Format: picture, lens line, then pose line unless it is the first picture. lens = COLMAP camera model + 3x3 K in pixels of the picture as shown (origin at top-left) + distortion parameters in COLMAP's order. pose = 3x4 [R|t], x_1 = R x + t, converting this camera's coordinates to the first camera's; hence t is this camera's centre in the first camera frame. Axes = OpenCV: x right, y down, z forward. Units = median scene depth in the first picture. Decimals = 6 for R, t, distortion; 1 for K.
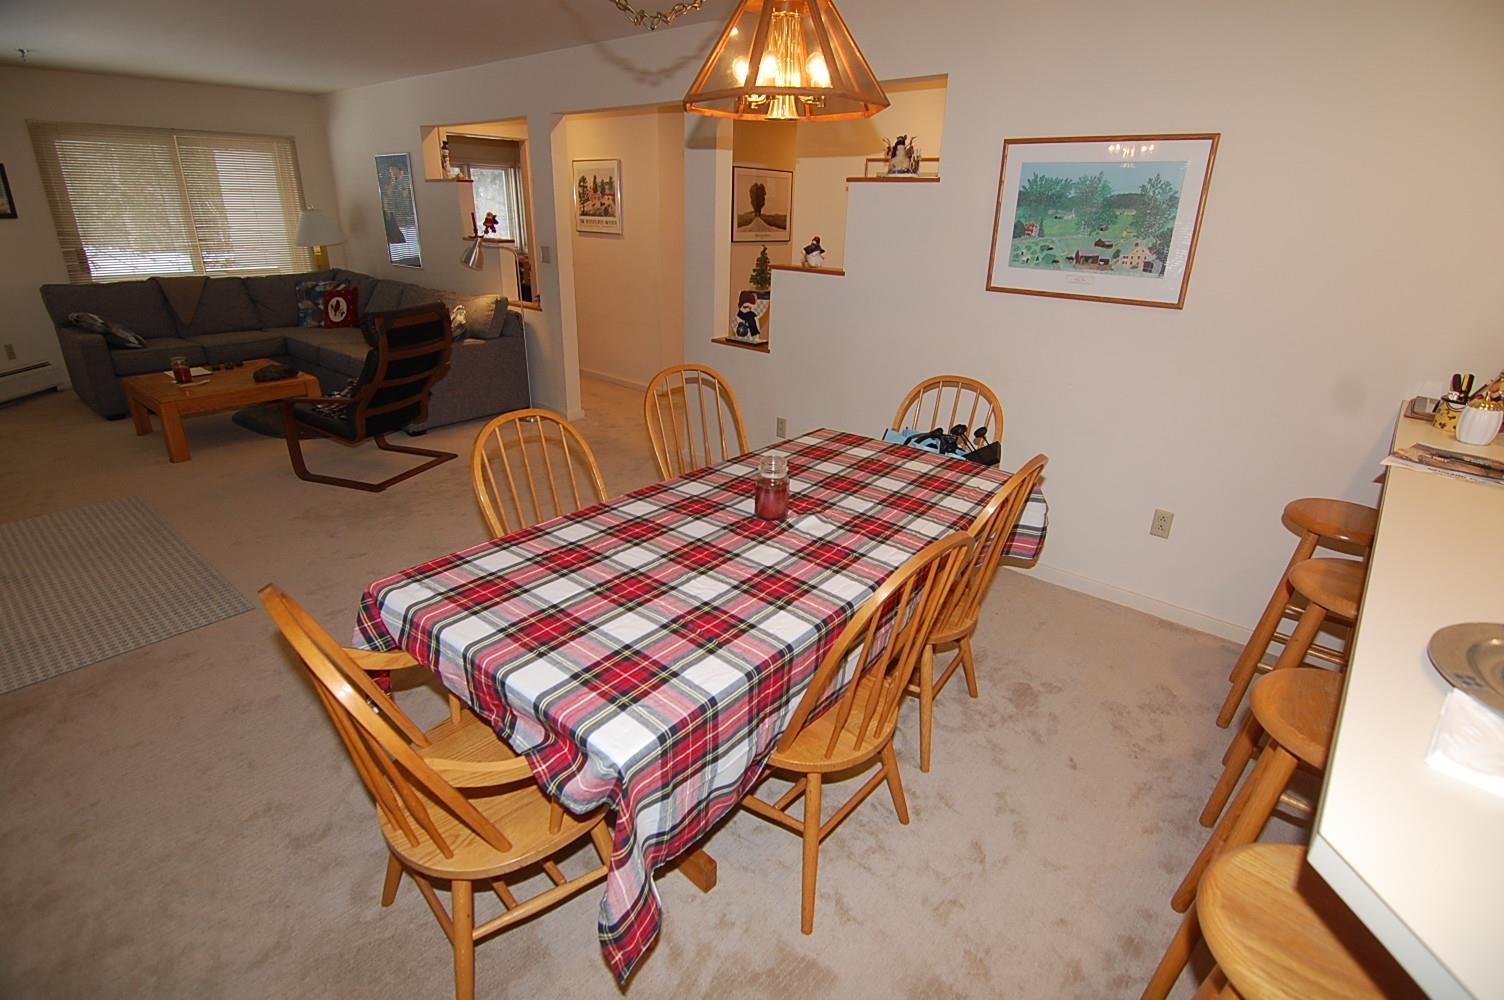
lens RADIAL K [[734.8, 0, 754.5], [0, 734.8, 491.1], [0, 0, 1]] dist [-0.014545, -0.001529]
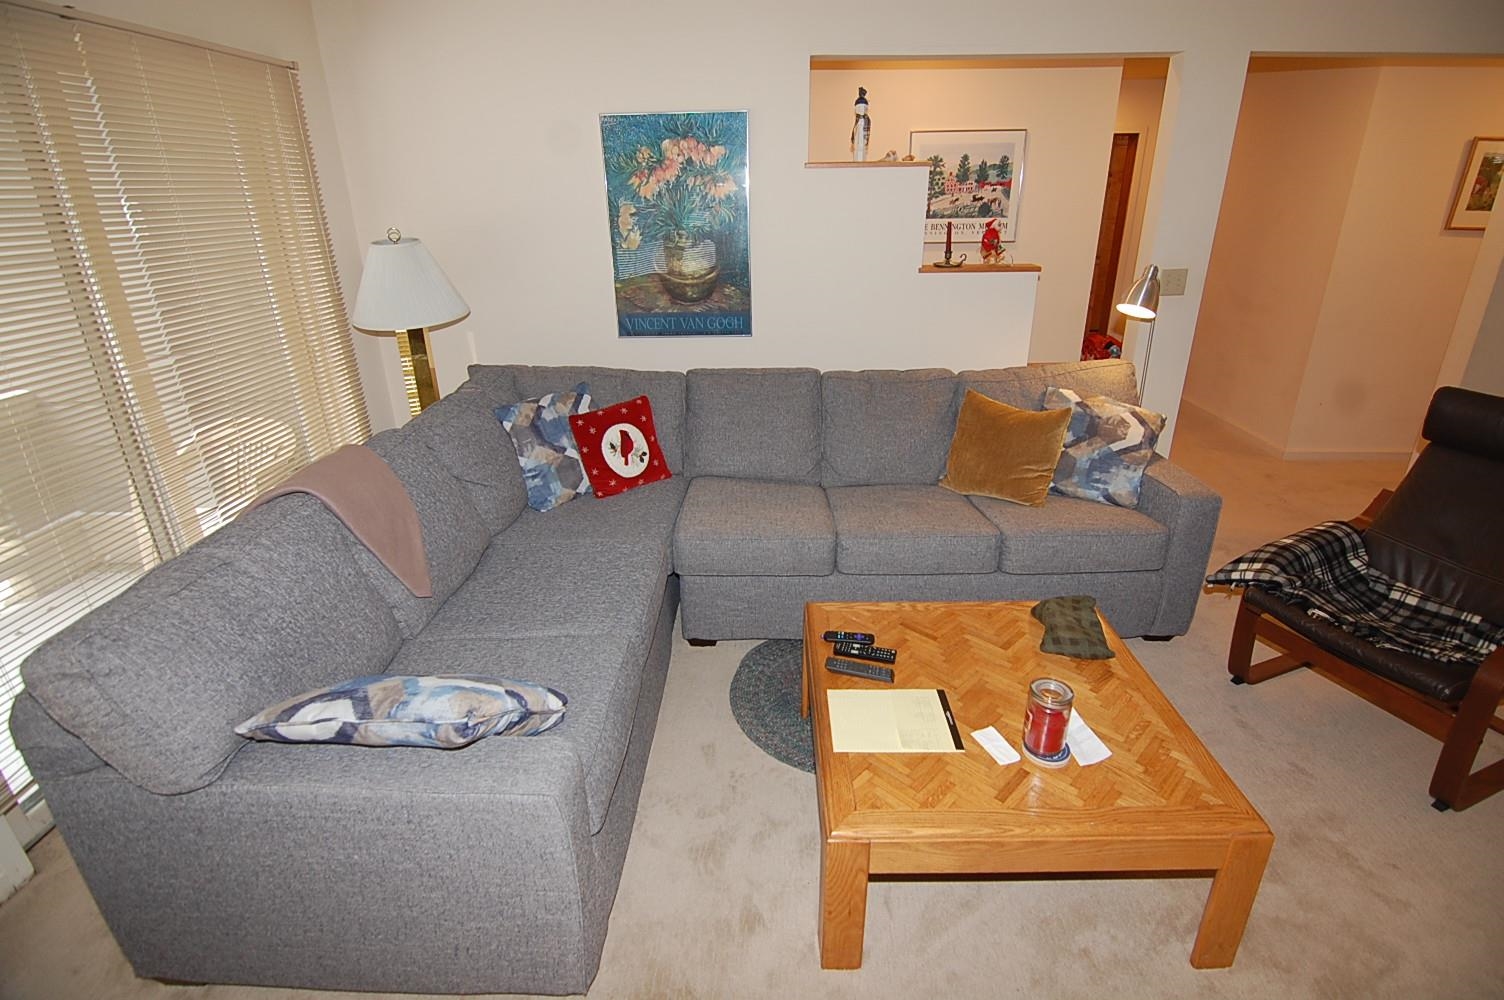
lens RADIAL K [[734.8, 0, 757.4], [0, 734.8, 498.4], [0, 0, 1]] dist [-0.014545, -0.001529]
pose [[0.764380, -0.281159, 0.580235, -0.786380], [0.270522, 0.956725, 0.107216, -0.246876], [-0.585270, 0.075012, 0.807361, 0.578687]]
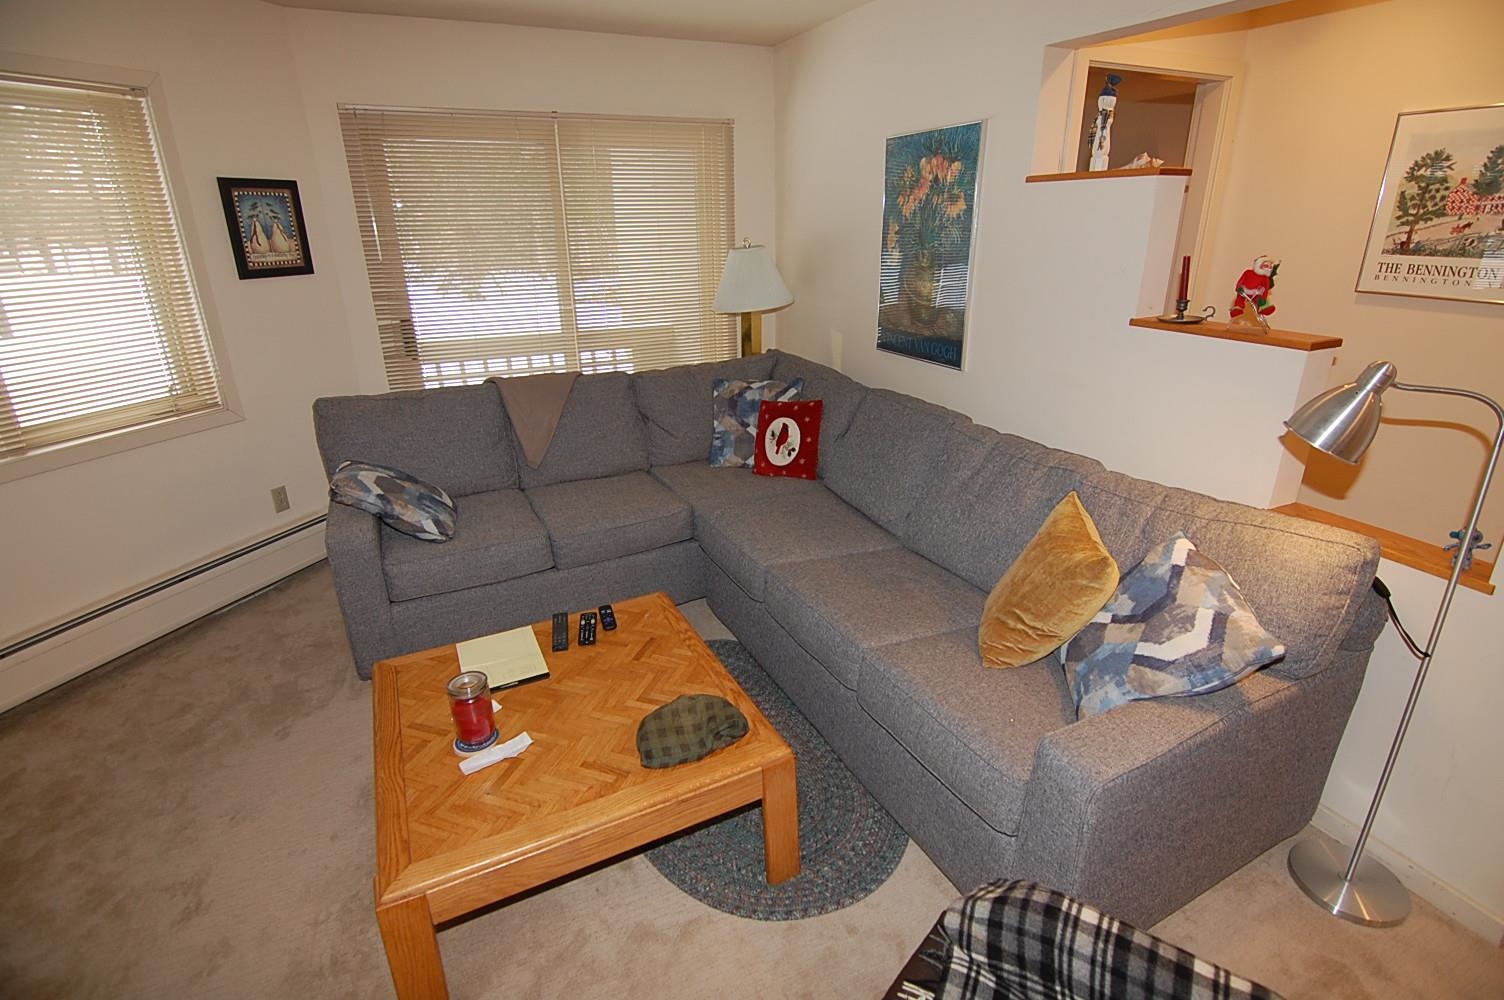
lens RADIAL K [[734.8, 0, 757.8], [0, 734.8, 494.5], [0, 0, 1]] dist [-0.014545, -0.001529]
pose [[0.919979, 0.102553, -0.378315, -0.388253], [-0.111482, 0.993765, -0.001712, -0.208825], [0.375780, 0.043750, 0.925675, 0.517124]]
